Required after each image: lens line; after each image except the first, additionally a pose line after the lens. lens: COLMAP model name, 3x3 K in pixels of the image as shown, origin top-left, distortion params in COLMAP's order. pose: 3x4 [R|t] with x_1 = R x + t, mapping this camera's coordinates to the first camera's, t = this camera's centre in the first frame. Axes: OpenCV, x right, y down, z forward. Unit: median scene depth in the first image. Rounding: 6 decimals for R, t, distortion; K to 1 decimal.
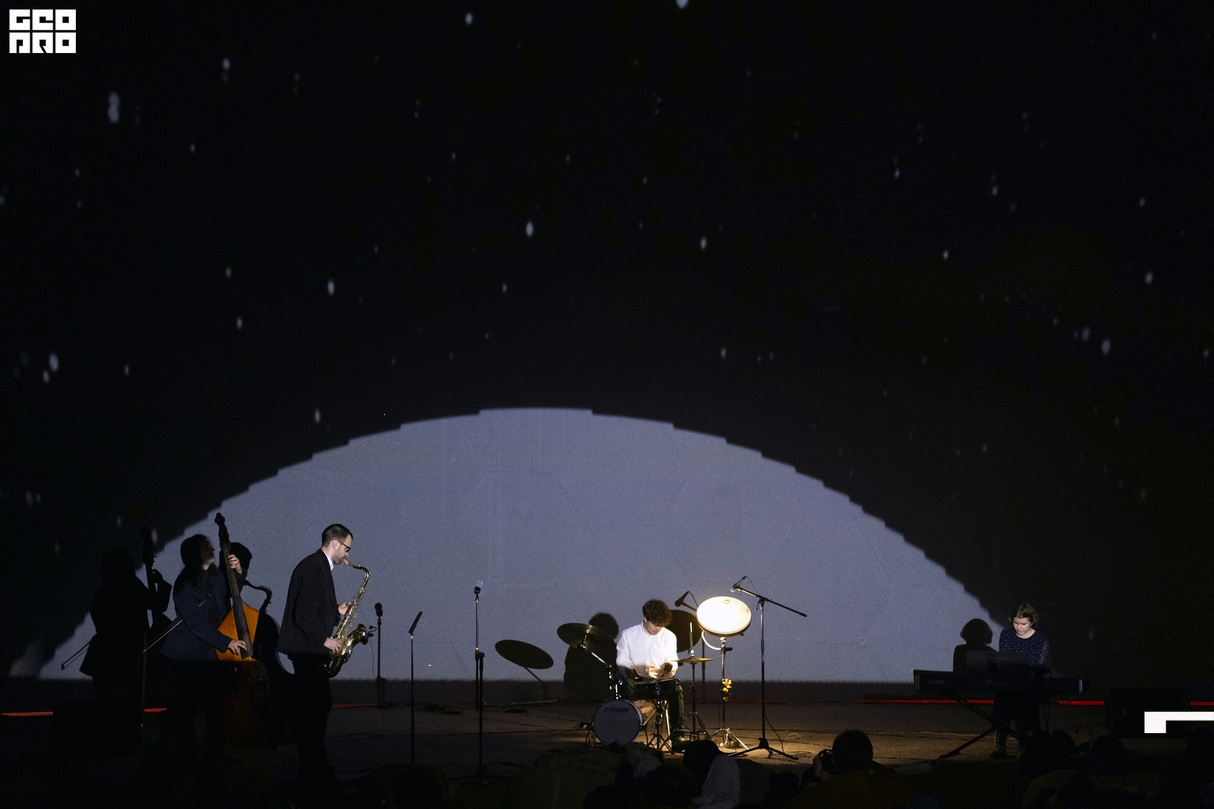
lens RADIAL K [[1858.7, 0, 619.0], [0, 1858.7, 402.7], [0, 0, 1]] dist [0.009555, 0.000000]
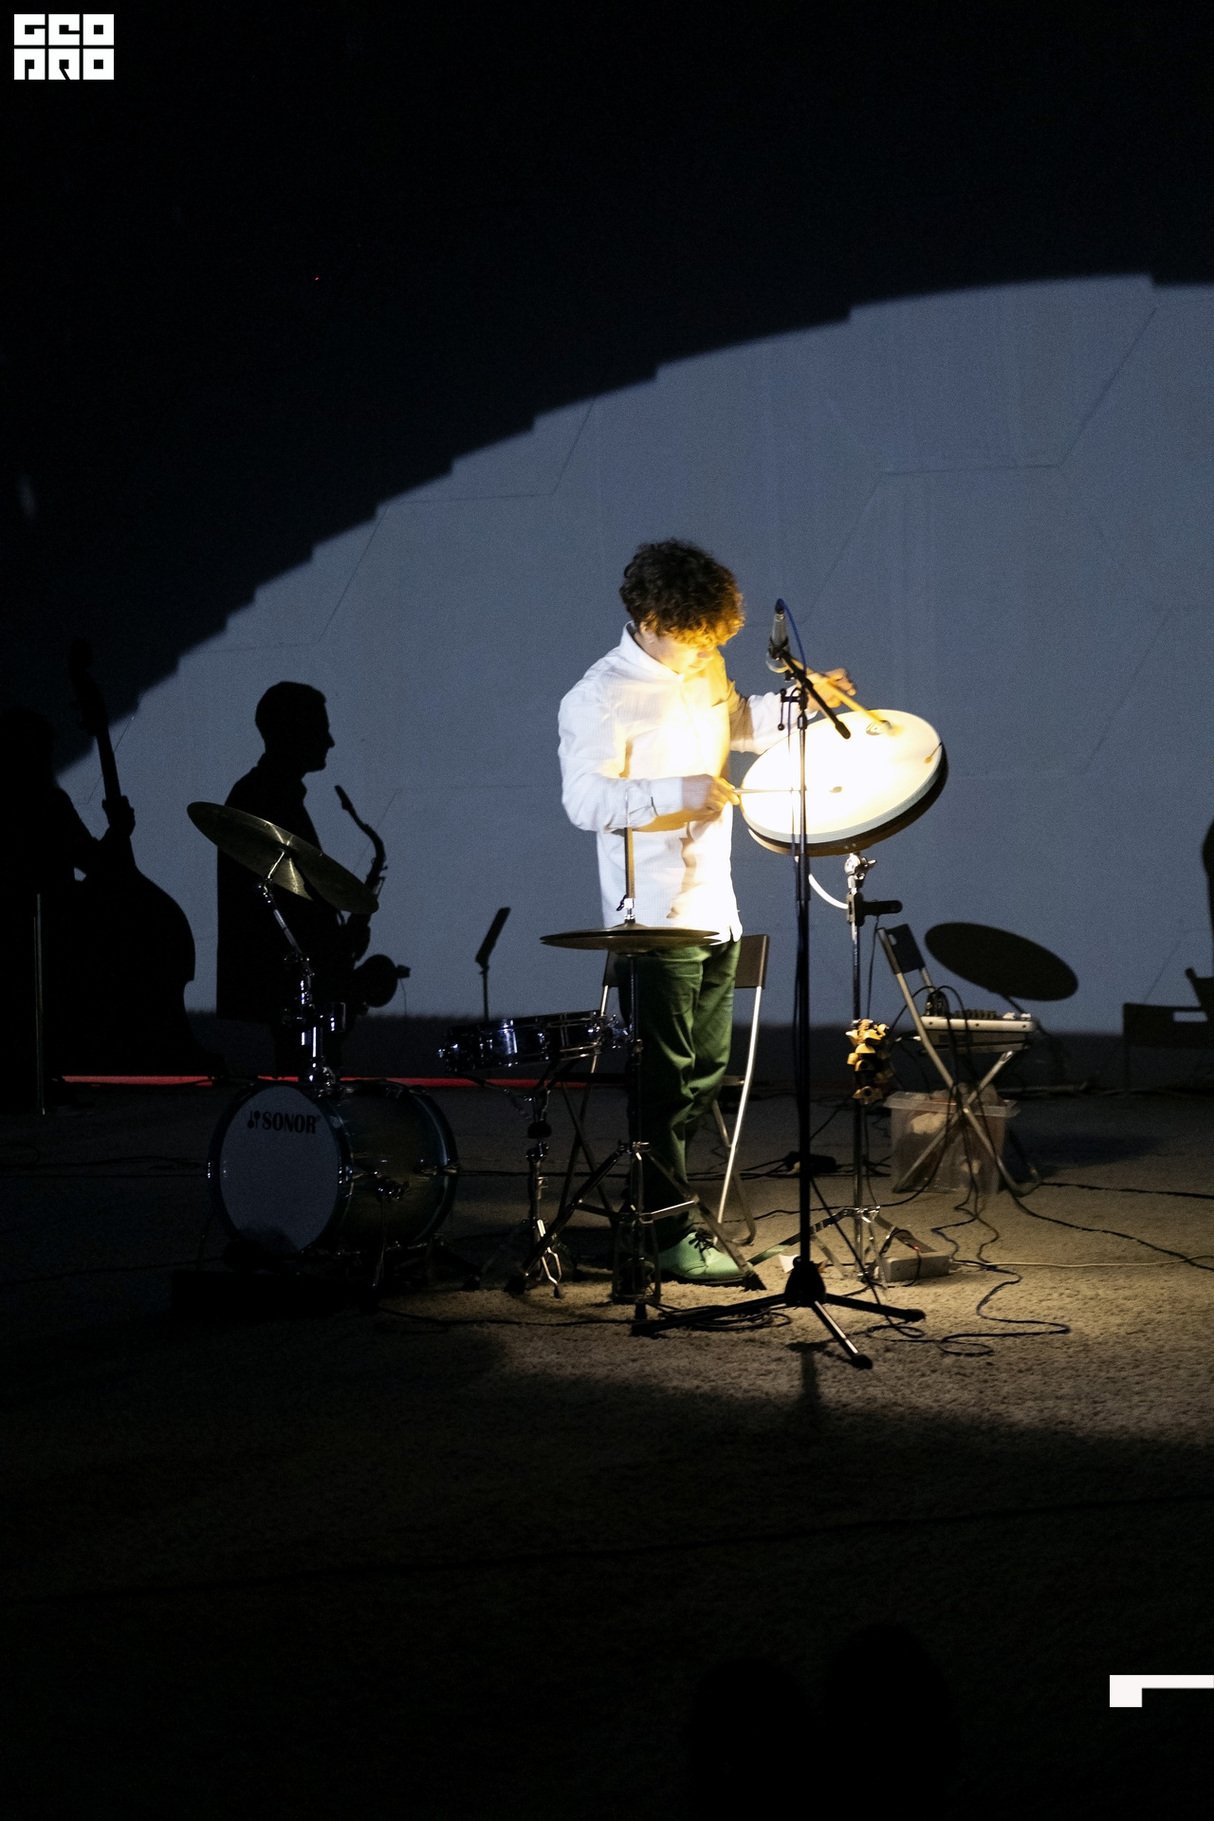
lens RADIAL K [[2788.0, 0, 601.4], [0, 2788.0, 914.0], [0, 0, 1]] dist [0.009555, 0.000000]
pose [[0.851779, -0.002304, -0.523896, 0.176302], [0.055896, 0.994682, 0.086504, 0.074022], [0.520911, -0.102966, 0.847378, 0.491459]]
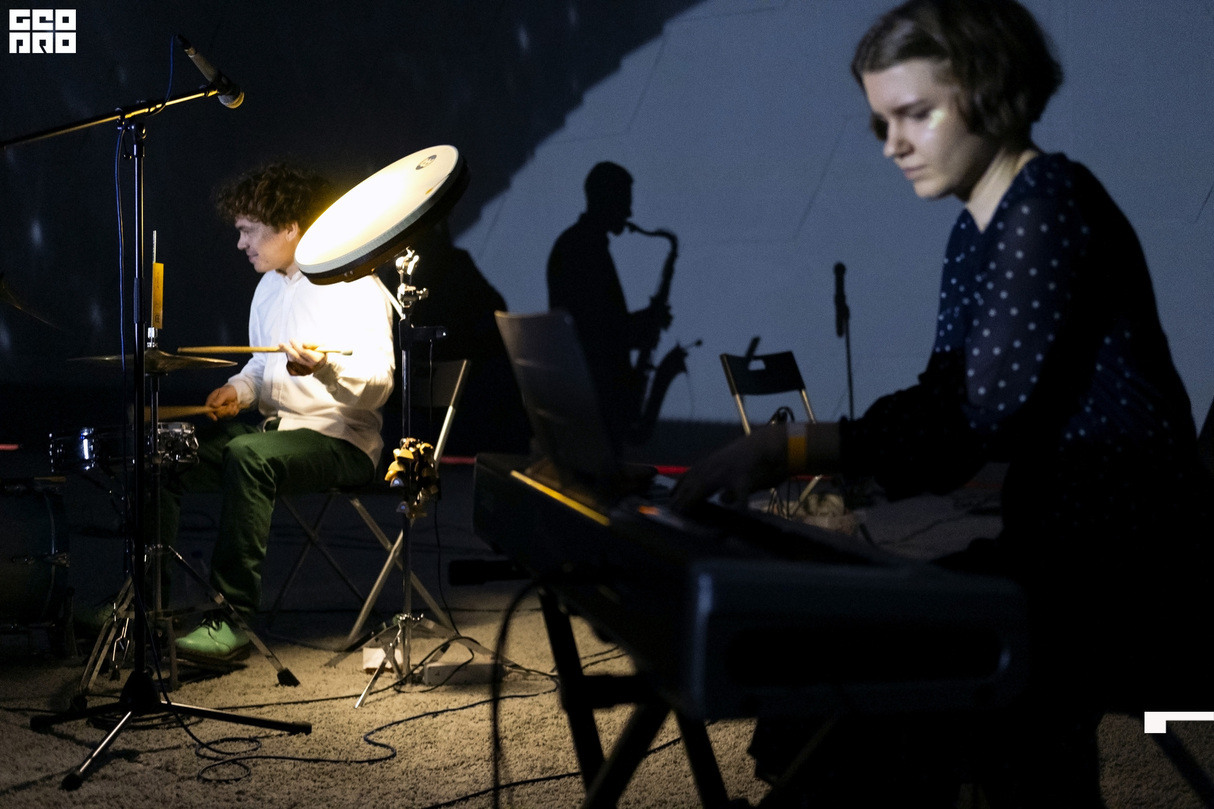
lens RADIAL K [[1858.7, 0, 575.0], [0, 1858.7, 409.0], [0, 0, 1]] dist [0.009555, 0.000000]
pose [[0.593802, 0.034089, -0.803888, 0.224619], [0.073955, 0.992561, 0.096717, 0.090335], [0.801205, -0.116882, 0.586864, 0.649752]]
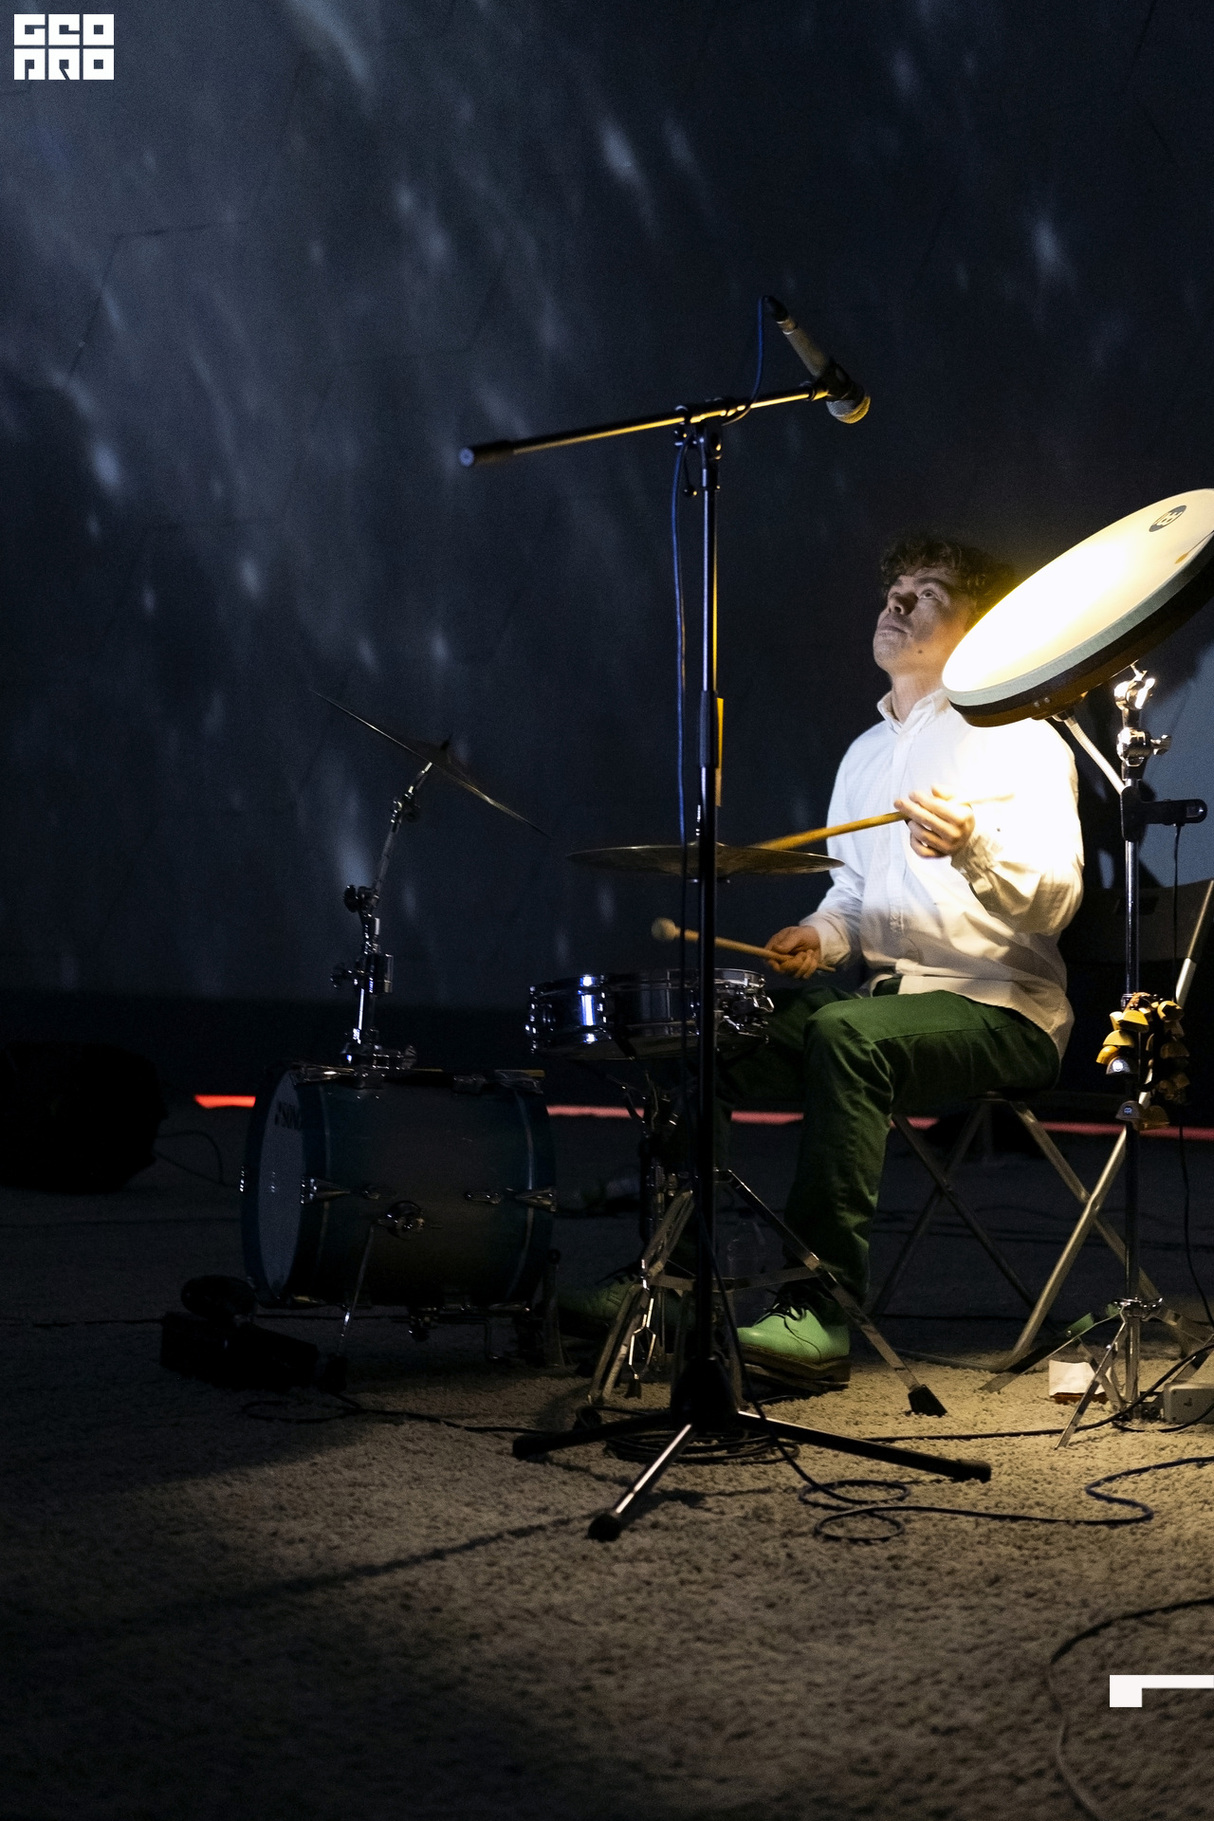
lens RADIAL K [[2966.7, 0, 519.7], [0, 2966.7, 913.0], [0, 0, 1]] dist [-0.035420, 0.000000]
pose [[0.387815, -0.018956, -0.921542, 0.207595], [0.083529, 0.996398, 0.014656, 0.101263], [0.917945, -0.082660, 0.388001, 0.645738]]
